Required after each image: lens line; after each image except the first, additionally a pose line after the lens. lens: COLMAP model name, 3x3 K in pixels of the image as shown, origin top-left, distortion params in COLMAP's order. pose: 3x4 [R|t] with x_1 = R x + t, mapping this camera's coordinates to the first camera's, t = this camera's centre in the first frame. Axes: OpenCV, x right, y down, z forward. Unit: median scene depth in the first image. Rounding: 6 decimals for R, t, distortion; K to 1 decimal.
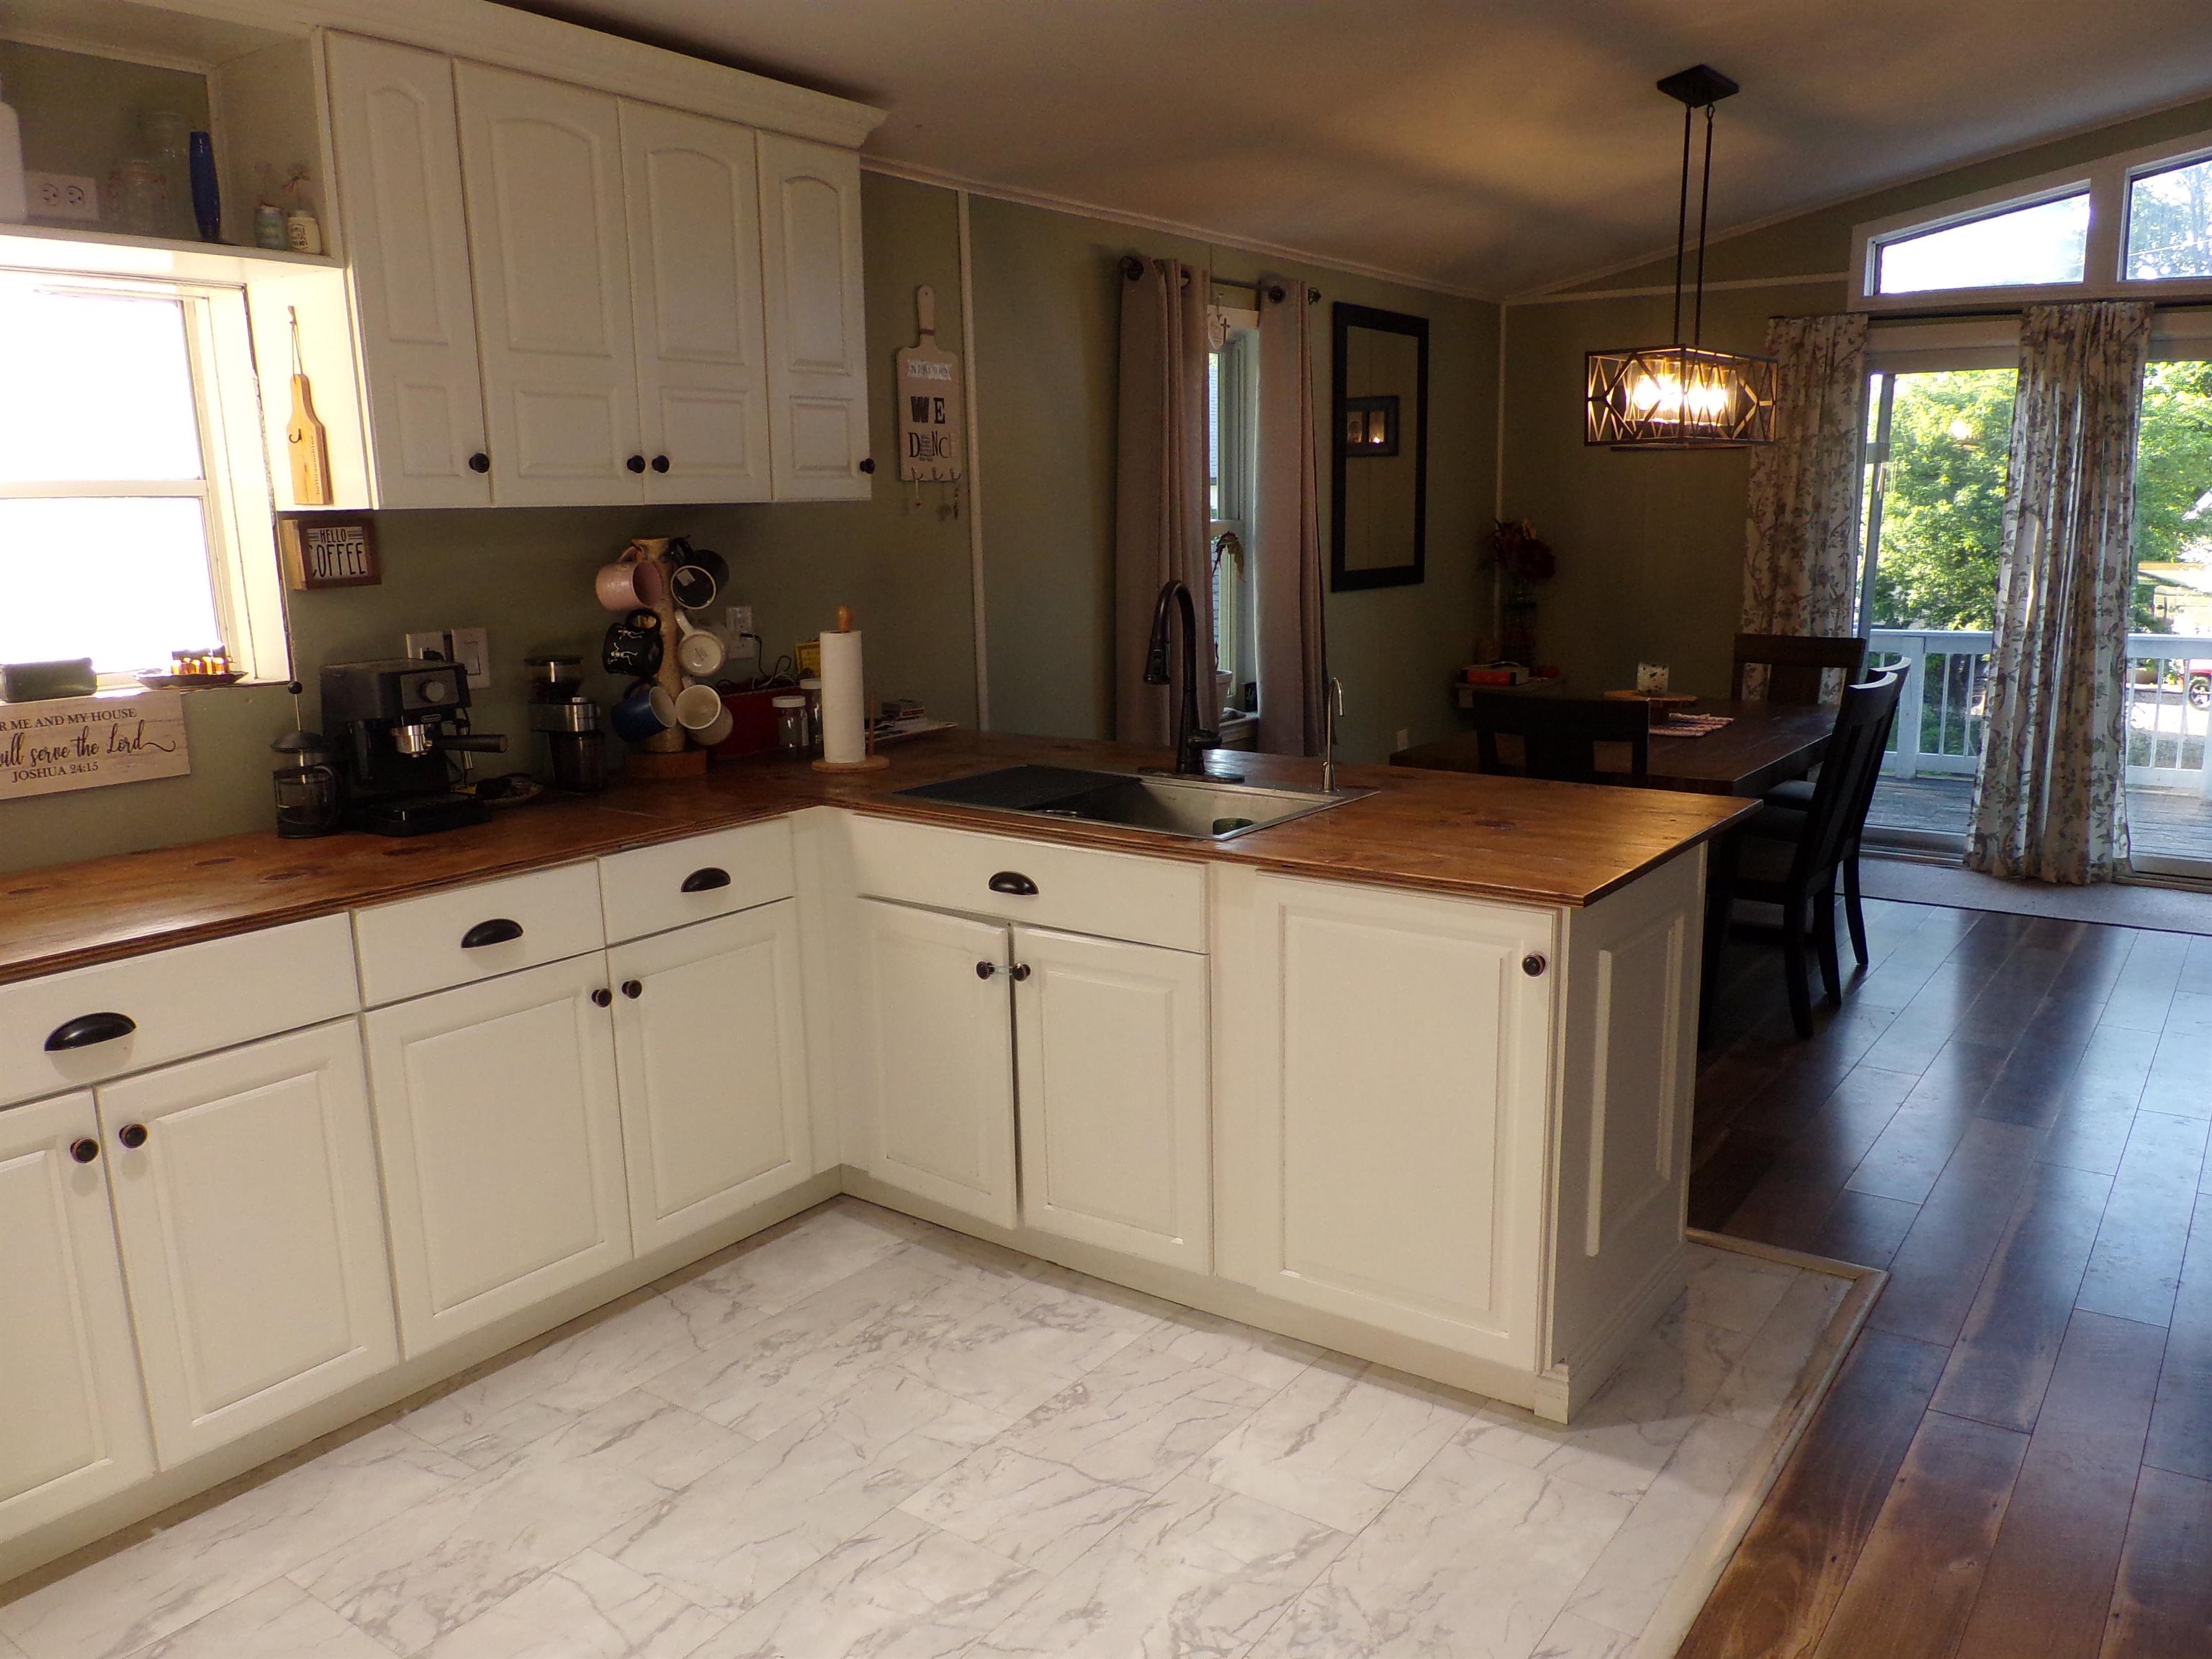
lens RADIAL K [[1727.5, 0, 1134.7], [0, 1727.5, 874.2], [0, 0, 1]] dist [0.026841, -0.002145]
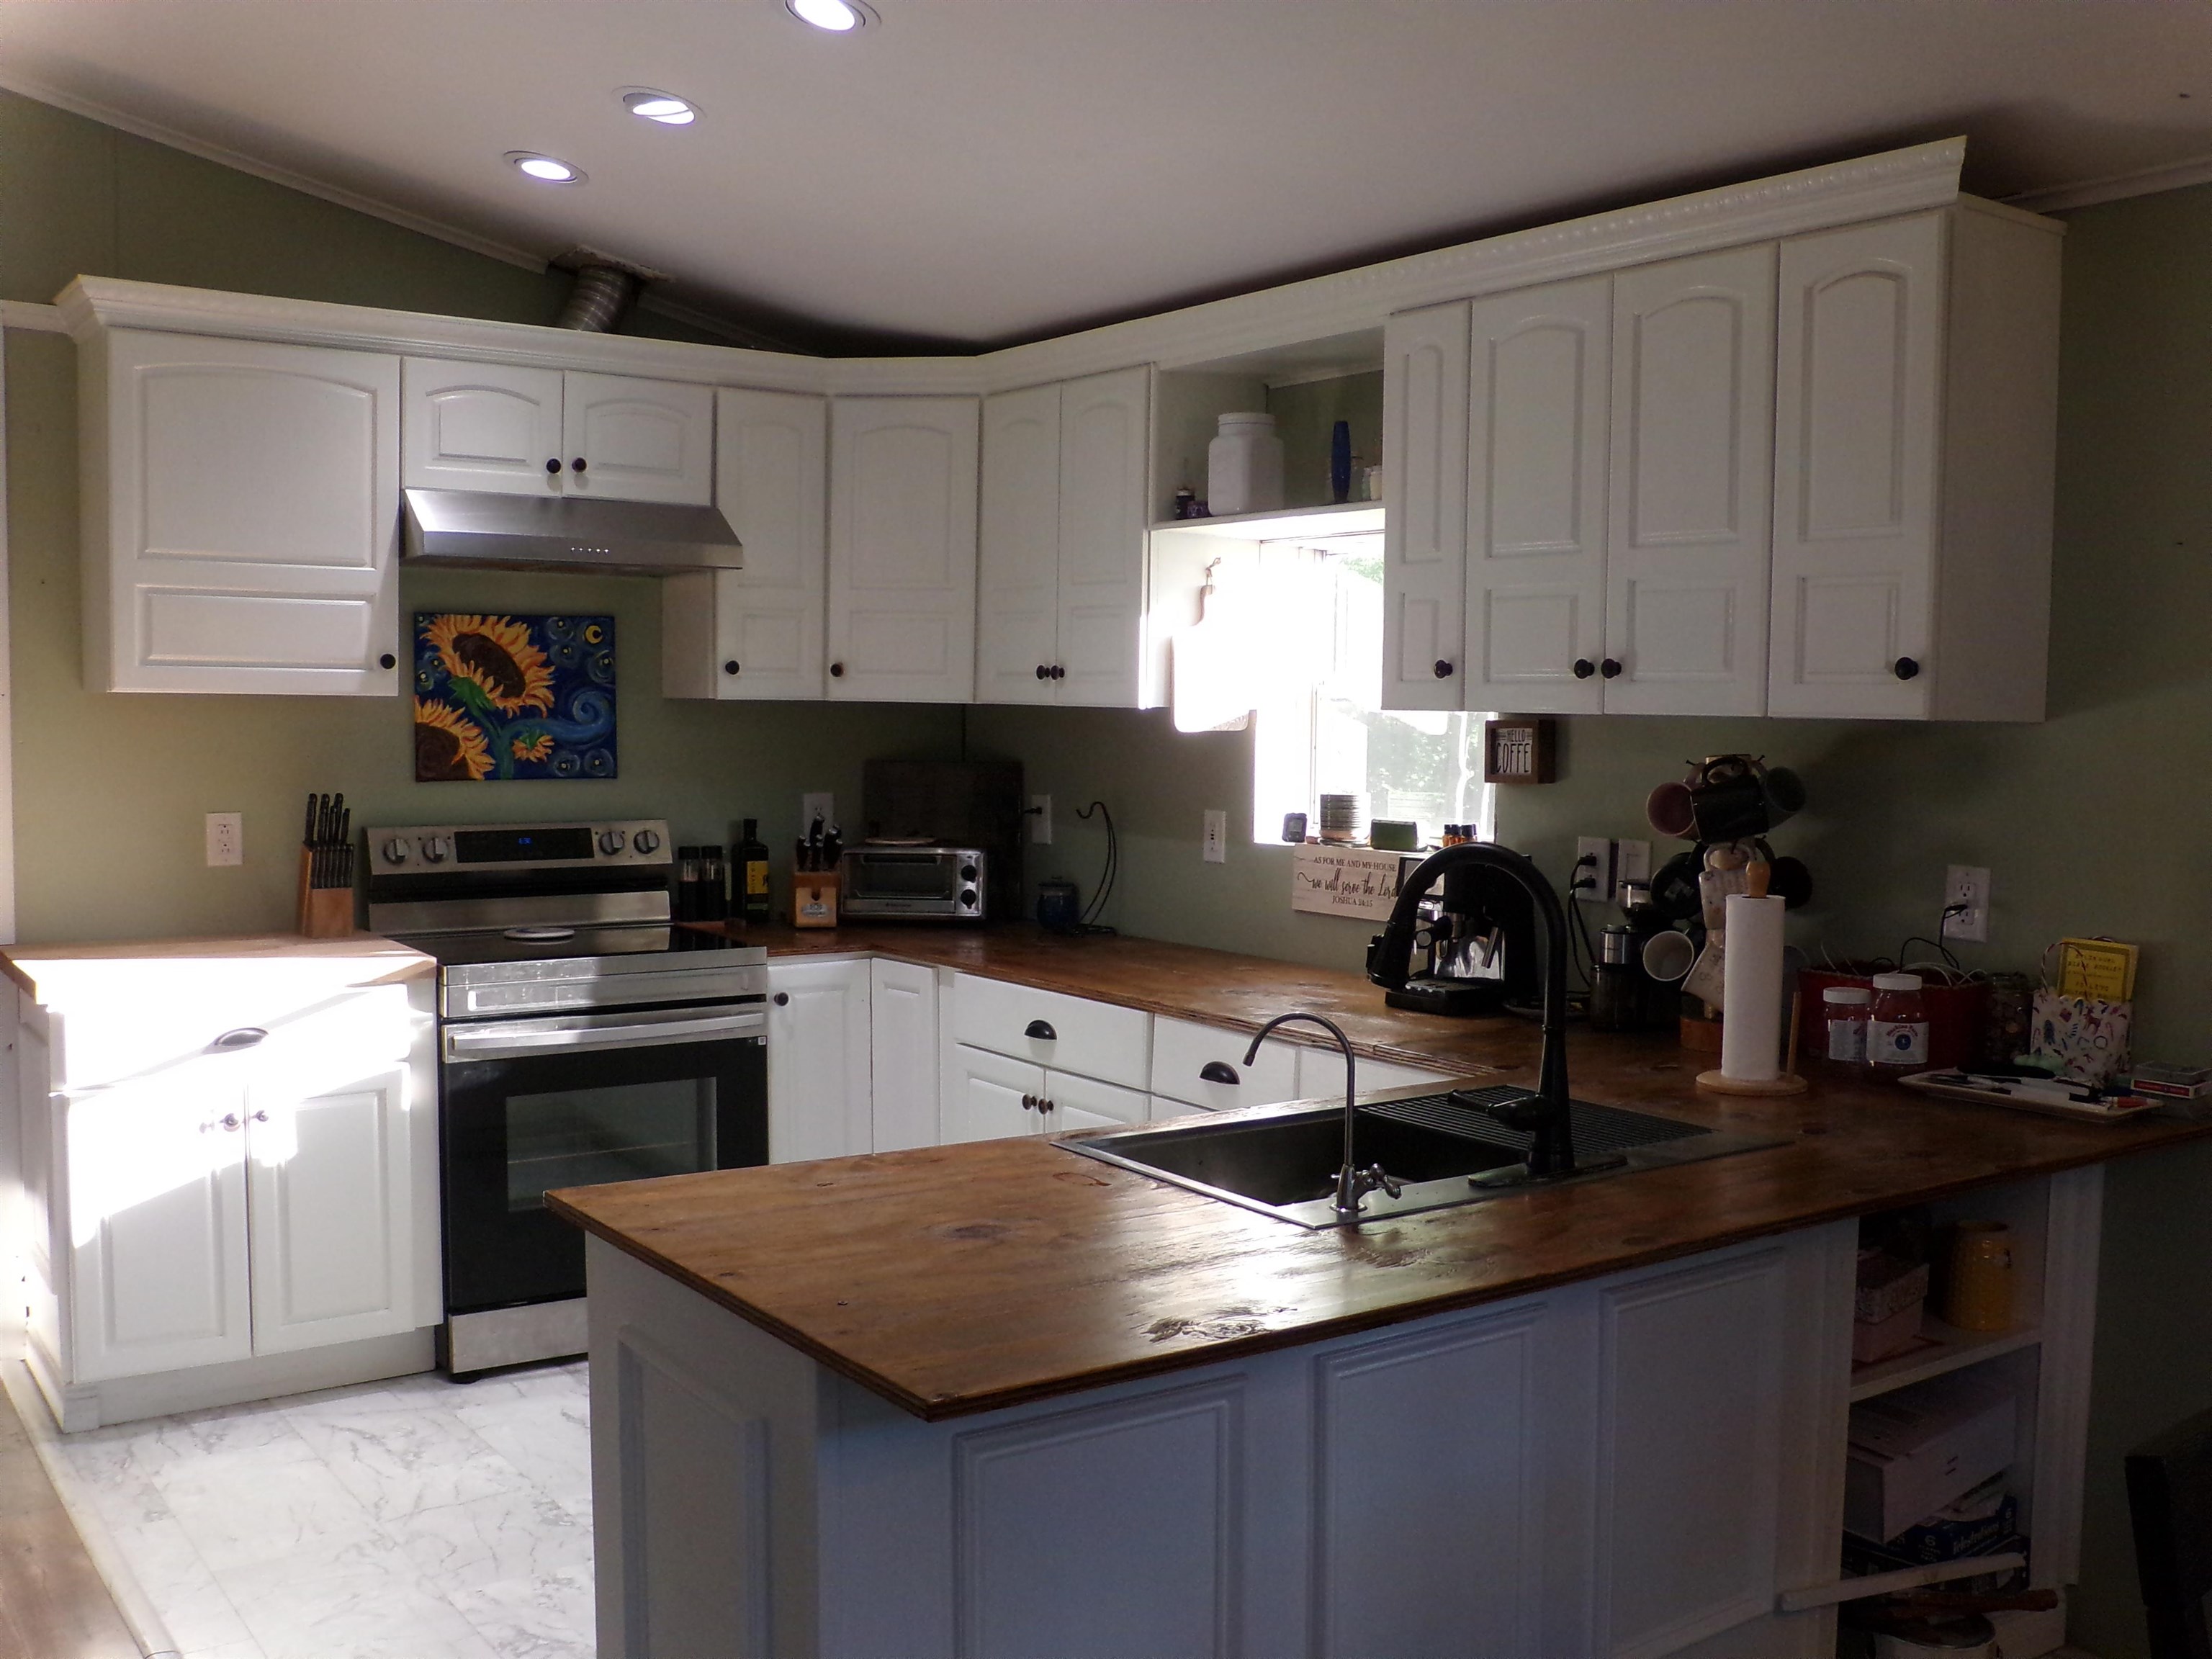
lens RADIAL K [[2101.2, 0, 1106.0], [0, 2101.2, 829.5], [0, 0, 1]] dist [0.000932, -0.001055]
pose [[-0.332924, 0.069424, -0.940394, 0.945694], [-0.210826, 0.966560, 0.145994, -0.308814], [0.919083, 0.246864, -0.307155, 1.325549]]
